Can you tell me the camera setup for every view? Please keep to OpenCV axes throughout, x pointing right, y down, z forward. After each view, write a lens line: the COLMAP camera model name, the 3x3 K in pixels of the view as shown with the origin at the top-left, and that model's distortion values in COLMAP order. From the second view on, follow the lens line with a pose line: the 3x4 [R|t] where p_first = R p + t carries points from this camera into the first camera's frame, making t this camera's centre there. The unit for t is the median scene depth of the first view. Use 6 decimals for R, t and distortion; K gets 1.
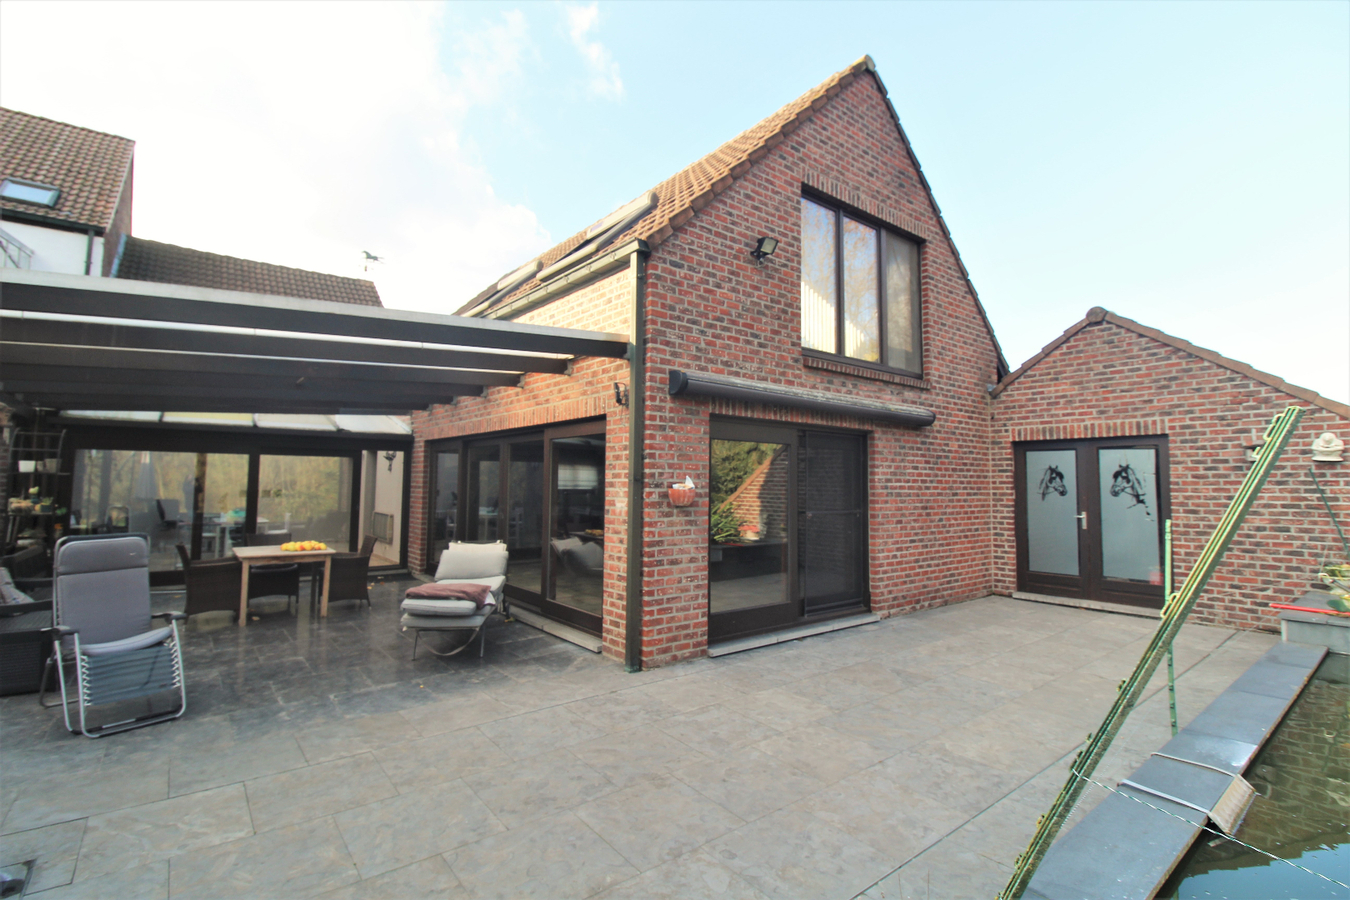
lens RADIAL K [[624.9, 0, 678.9], [0, 624.9, 440.4], [0, 0, 1]] dist [0.001479, -0.013942]
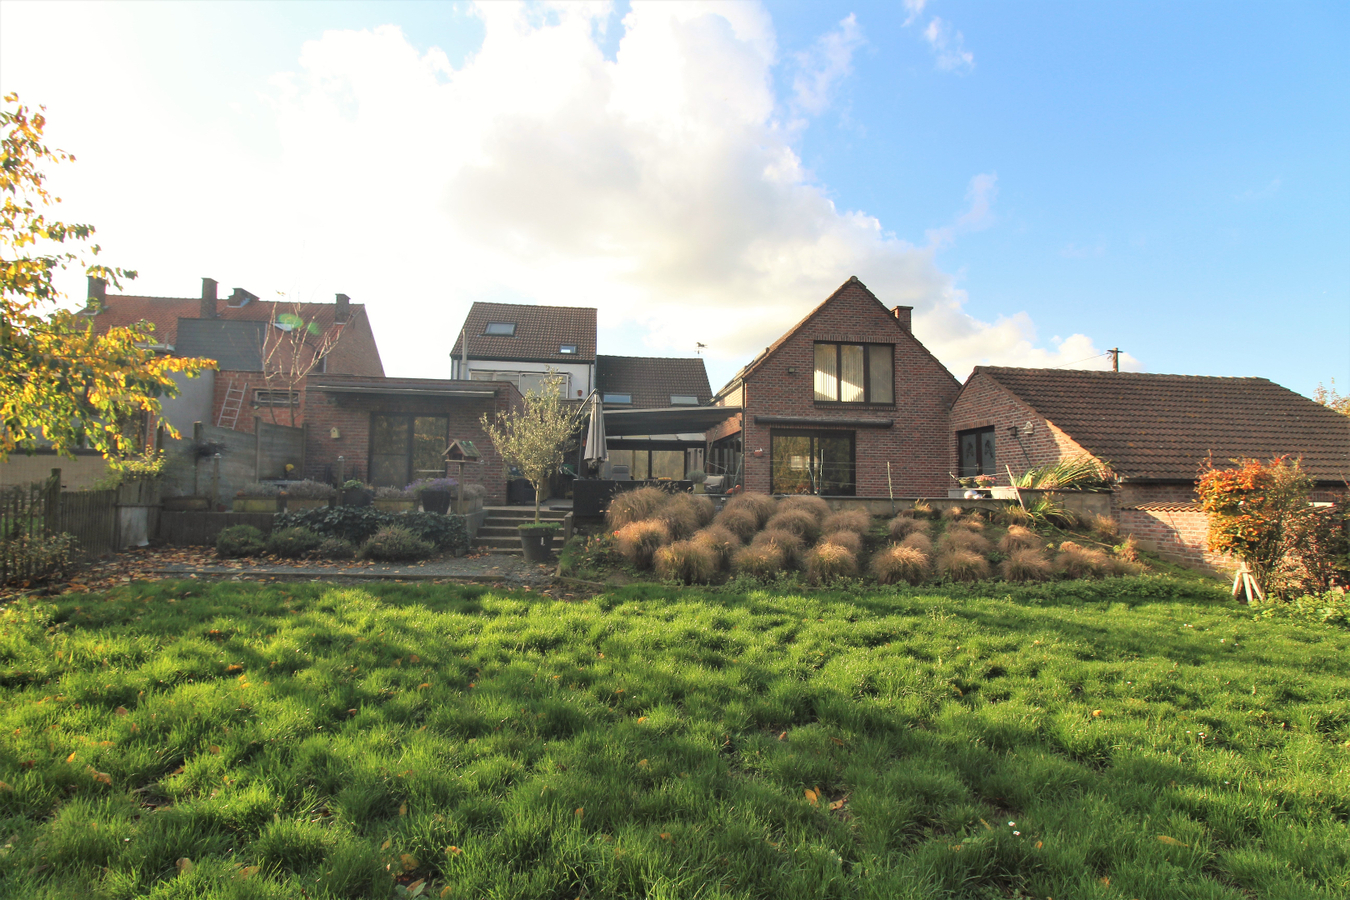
lens RADIAL K [[624.9, 0, 678.9], [0, 624.9, 440.4], [0, 0, 1]] dist [0.001479, -0.013942]
pose [[0.850507, -0.042206, -0.524267, 0.952655], [0.033069, 0.999094, -0.026785, 0.064175], [0.524923, 0.005444, 0.851132, -1.394903]]
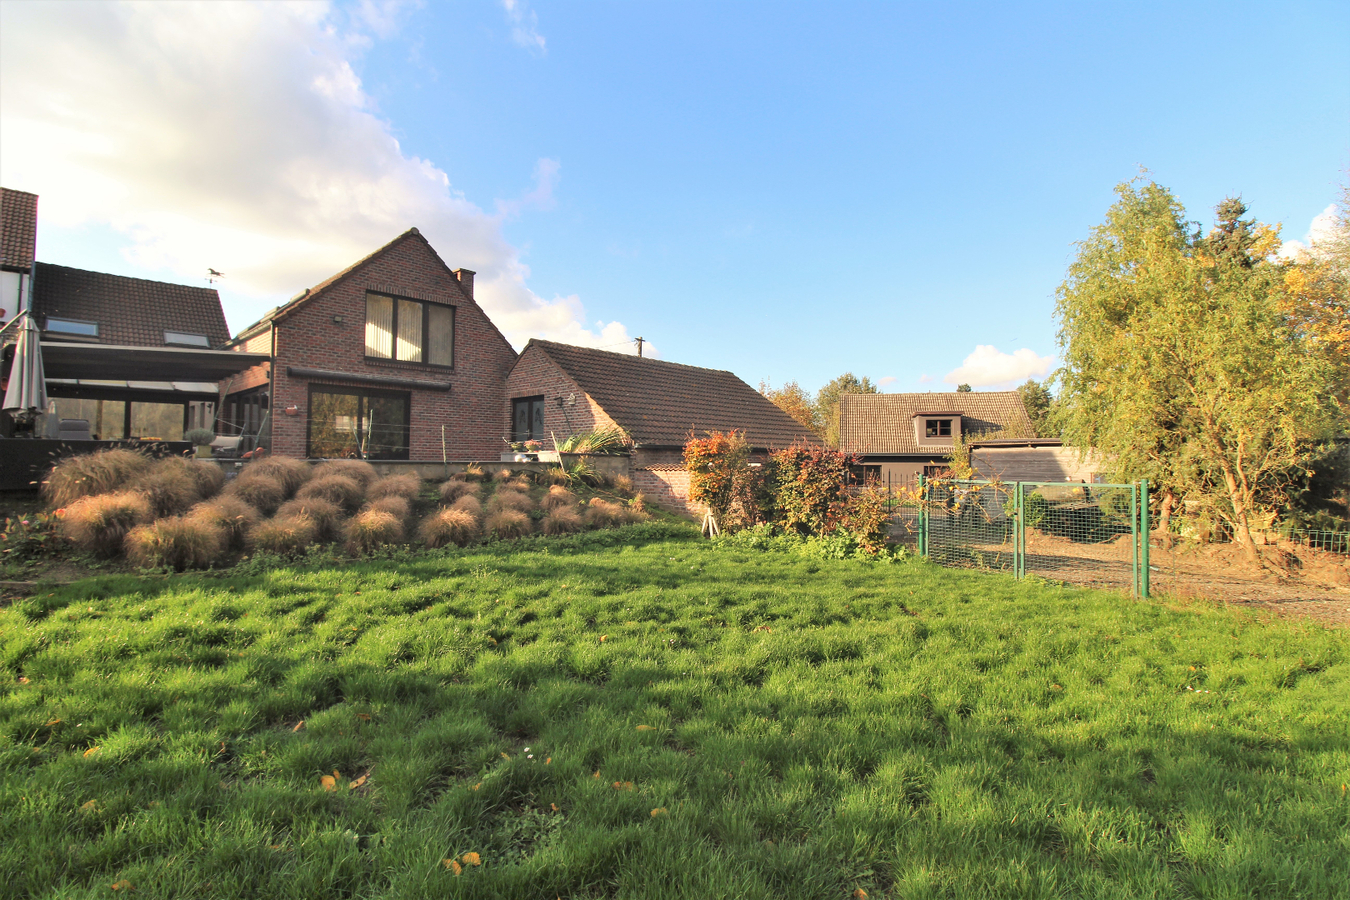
lens RADIAL K [[624.9, 0, 678.9], [0, 624.9, 440.4], [0, 0, 1]] dist [0.001479, -0.013942]
pose [[0.992438, 0.002964, 0.122715, 0.966163], [-0.007828, 0.999202, 0.039174, 0.065570], [-0.122501, -0.039838, 0.991669, -1.392343]]
